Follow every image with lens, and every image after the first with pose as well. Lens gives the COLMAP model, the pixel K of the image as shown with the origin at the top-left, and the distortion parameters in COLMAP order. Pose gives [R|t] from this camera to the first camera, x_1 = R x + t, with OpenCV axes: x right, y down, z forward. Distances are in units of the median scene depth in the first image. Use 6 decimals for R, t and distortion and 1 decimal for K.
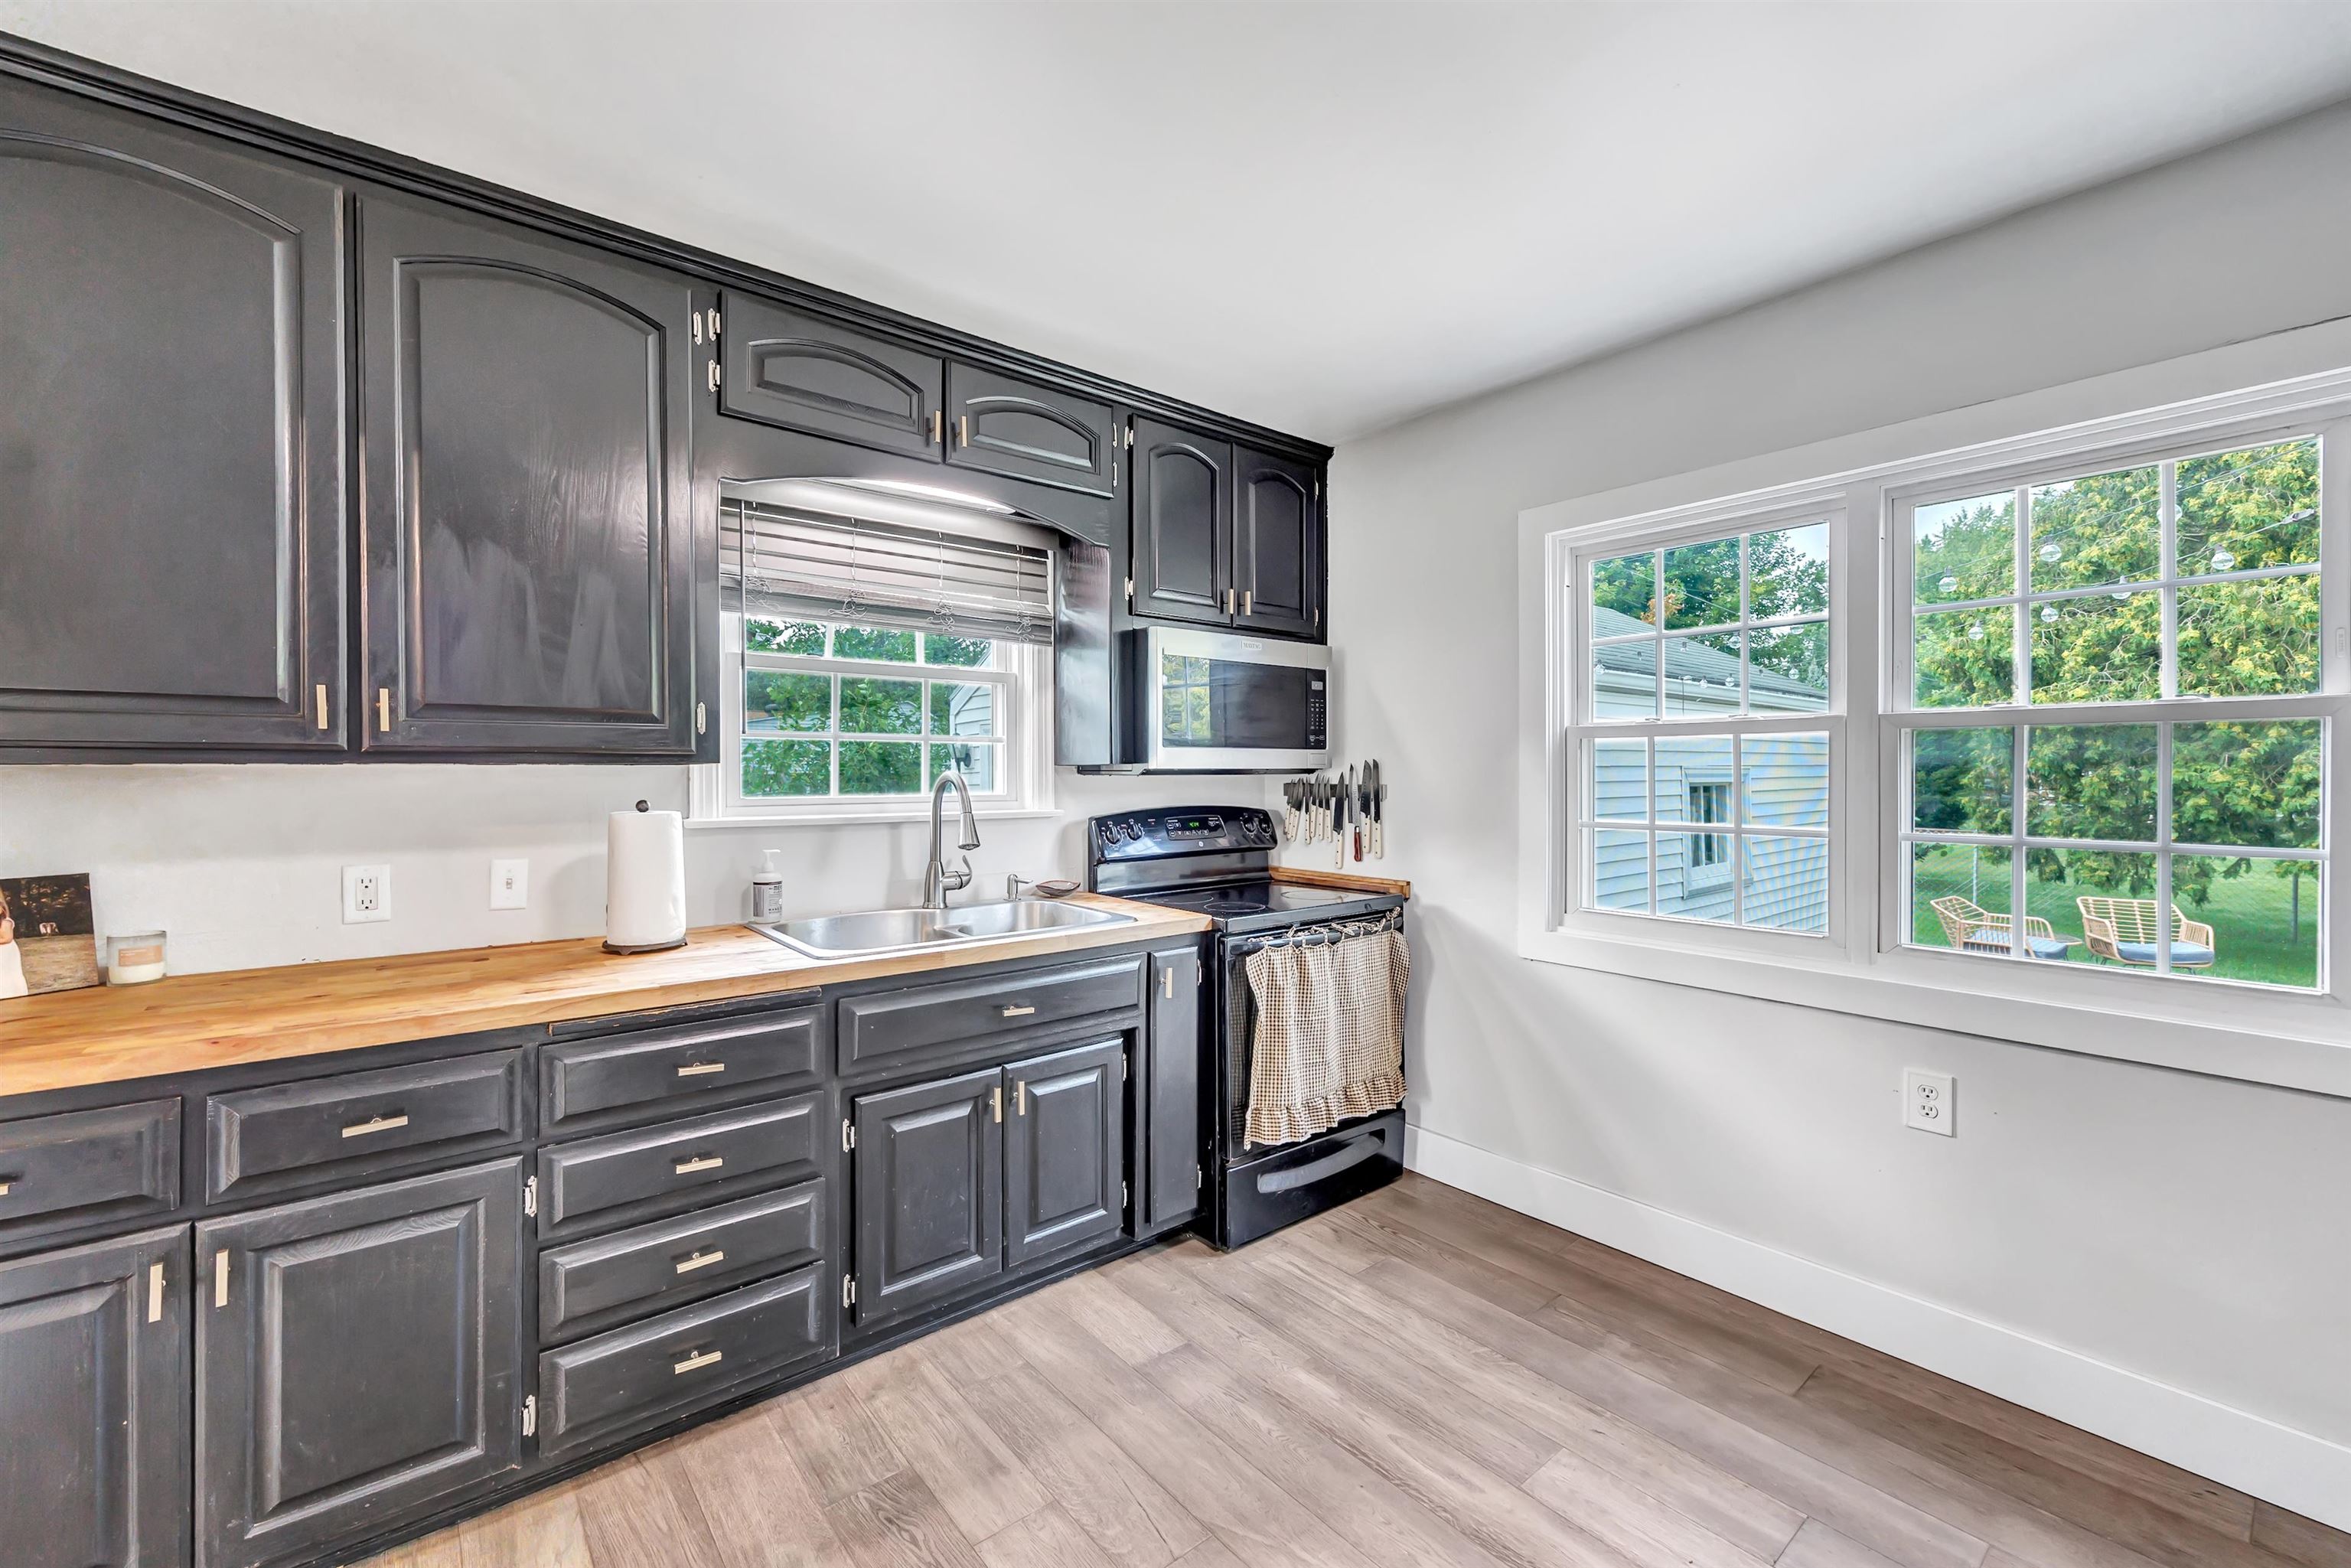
lens RADIAL K [[963.0, 0, 1171.4], [0, 963.0, 779.9], [0, 0, 1]] dist [-0.000671, -0.000243]
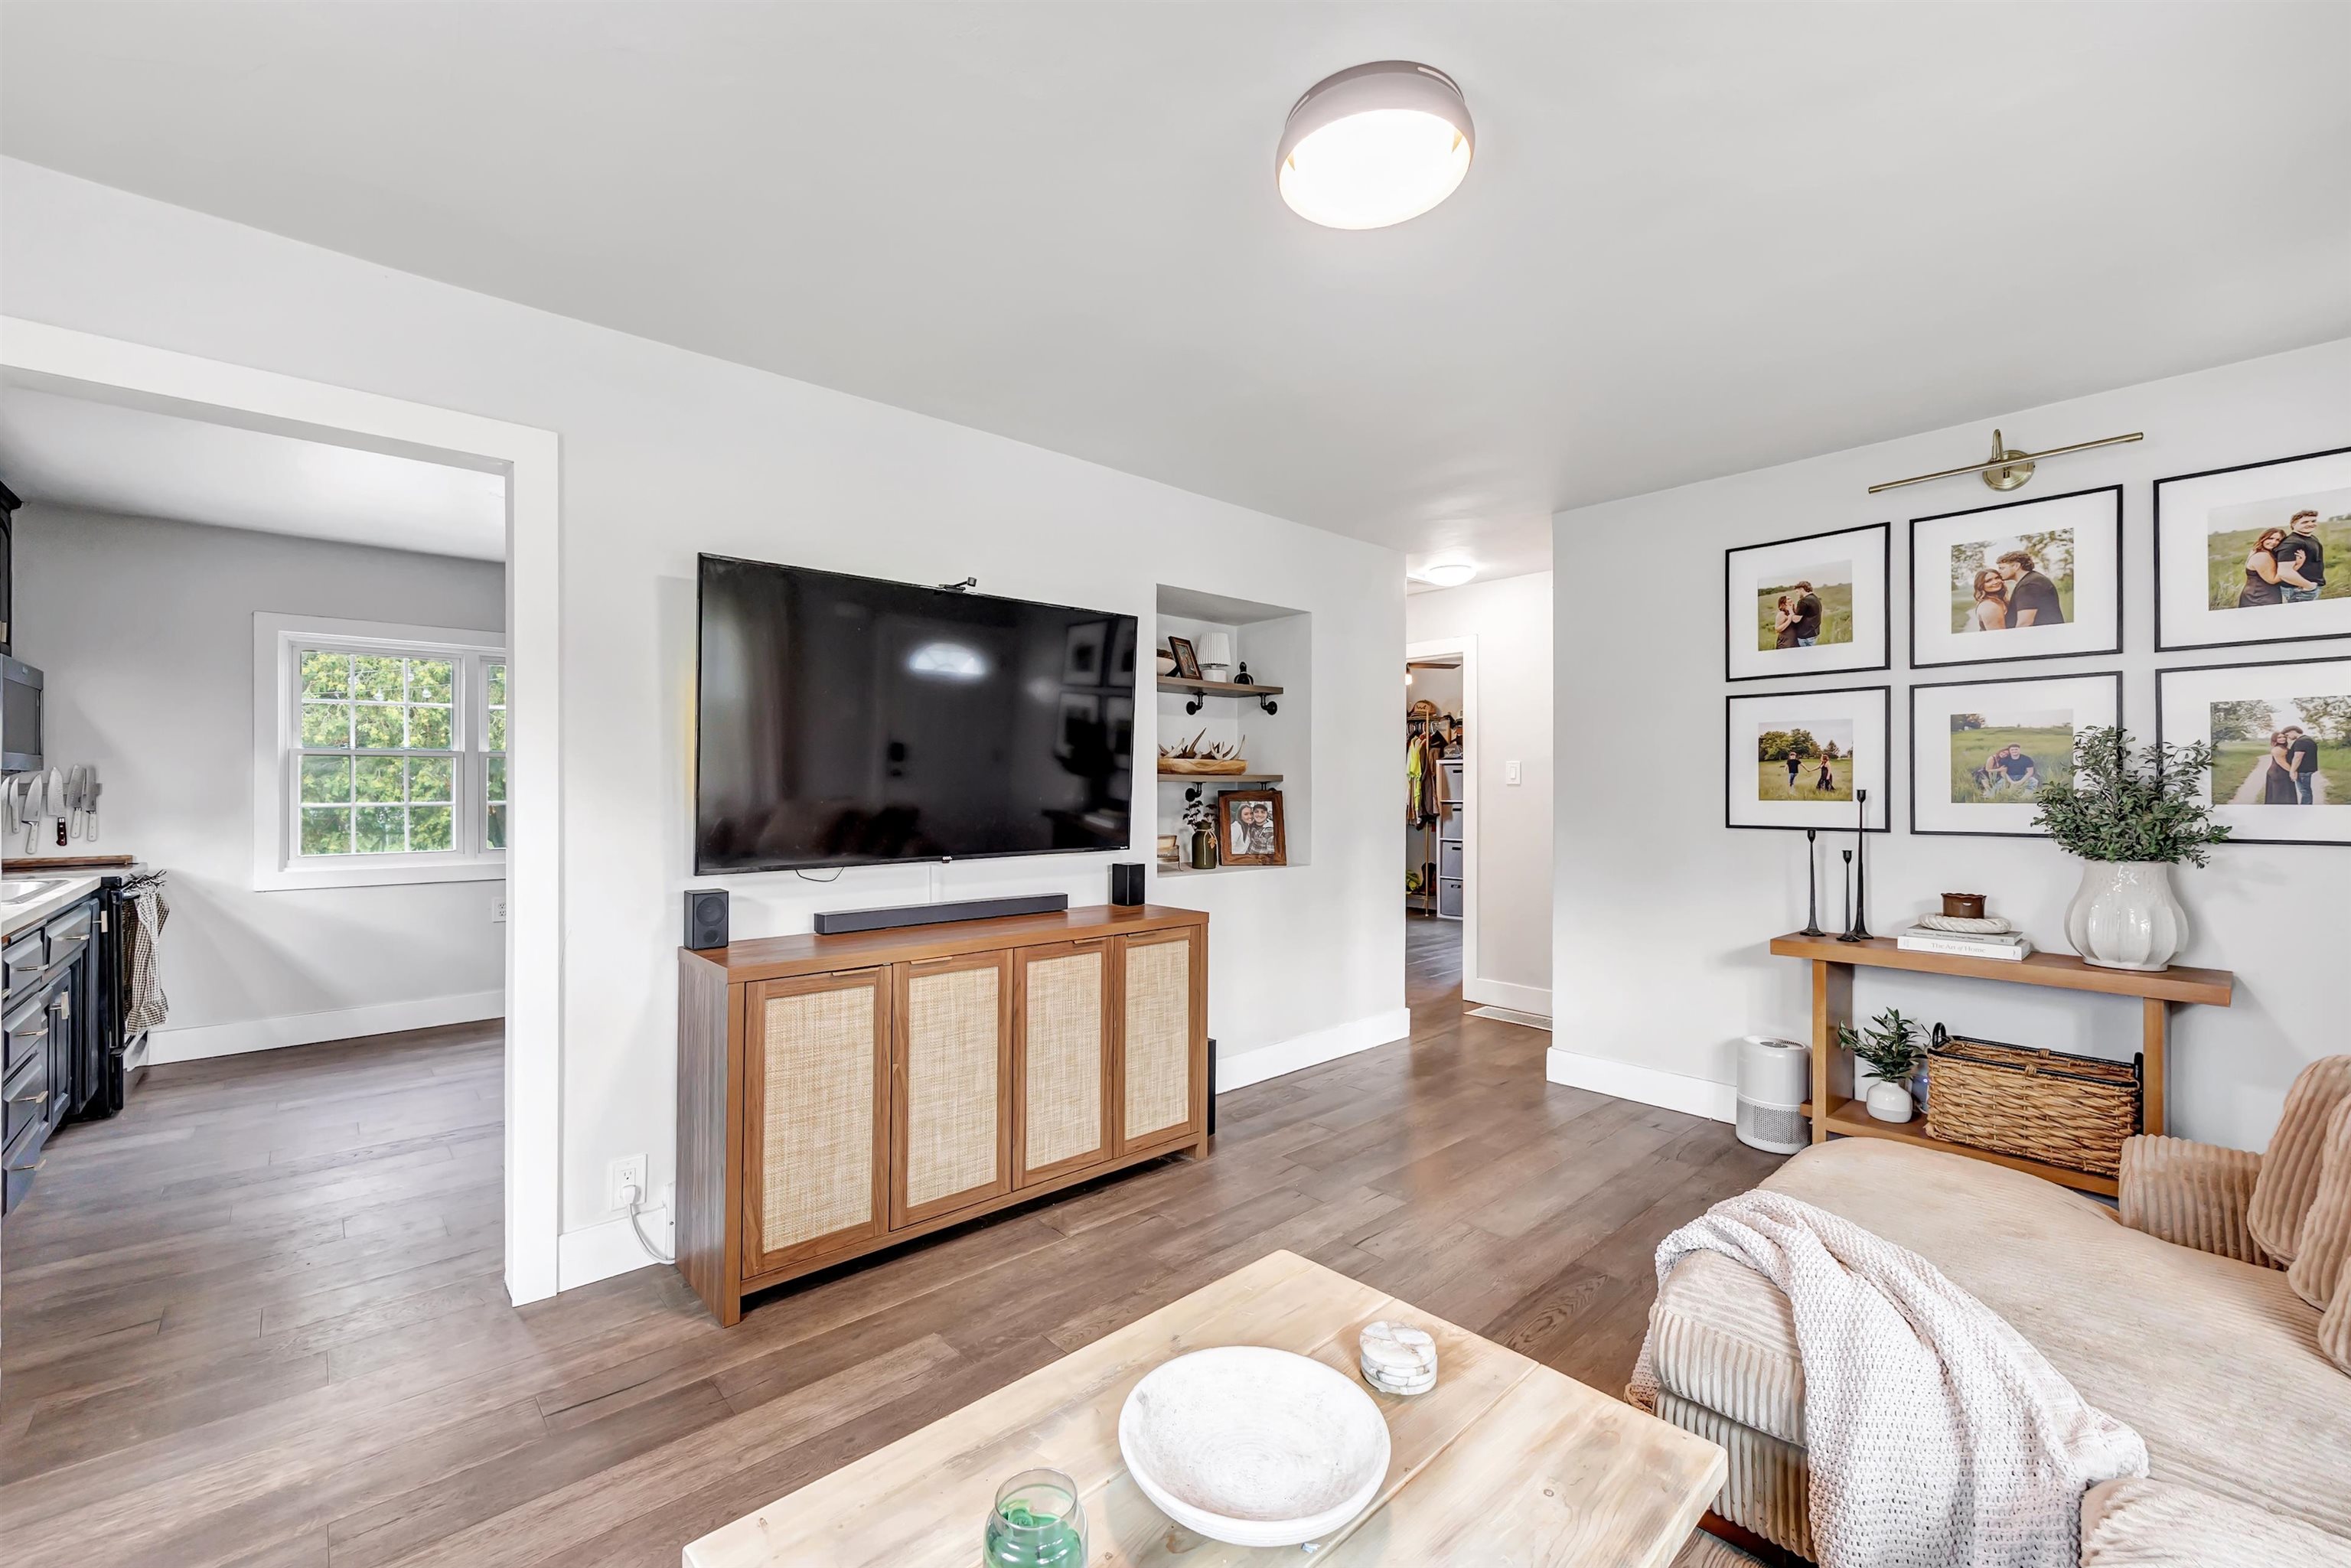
lens RADIAL K [[963.0, 0, 1158.4], [0, 963.0, 783.9], [0, 0, 1]] dist [-0.000671, -0.000243]
pose [[-0.038156, 0.001888, 0.999270, -1.536591], [0.005346, 0.999984, -0.001685, 0.019812], [-0.999257, 0.005278, -0.038165, -0.521730]]
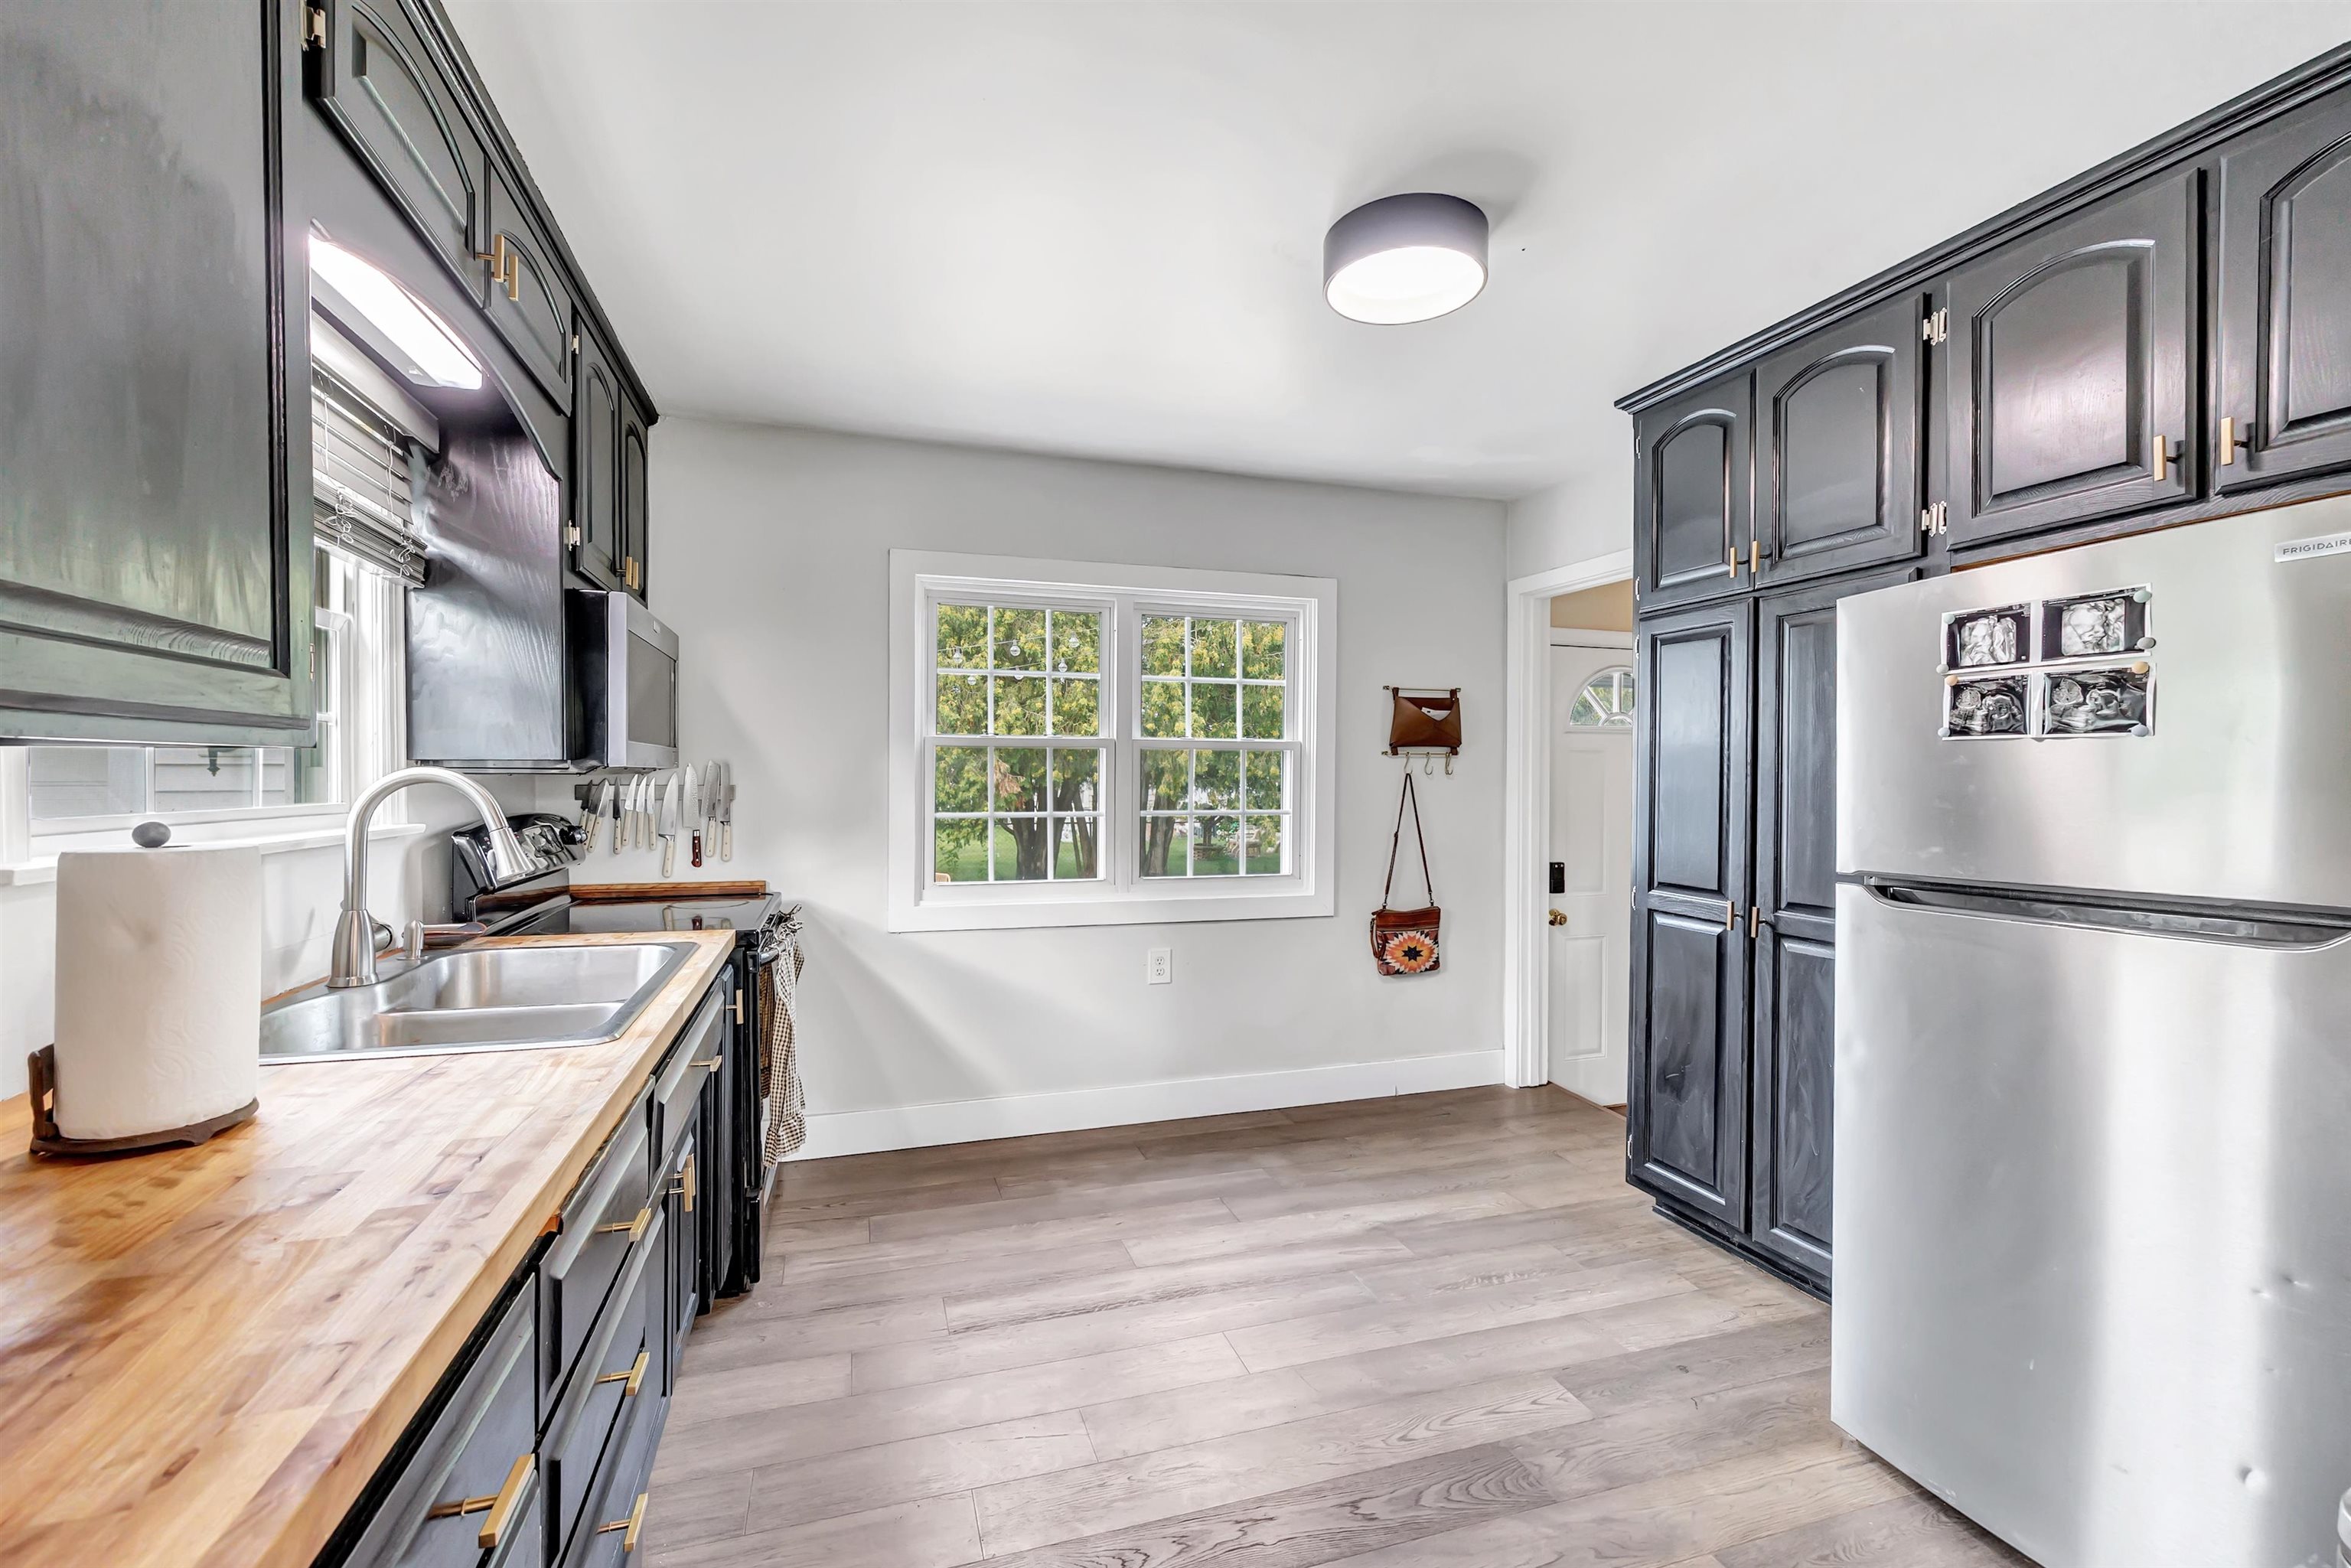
lens RADIAL K [[963.0, 0, 1163.0], [0, 963.0, 783.2], [0, 0, 1]] dist [-0.000671, -0.000243]
pose [[0.365778, -0.002045, 0.930700, -0.717125], [0.000164, 0.999998, 0.002133, 0.001015], [-0.930702, -0.000627, 0.365778, 0.316729]]
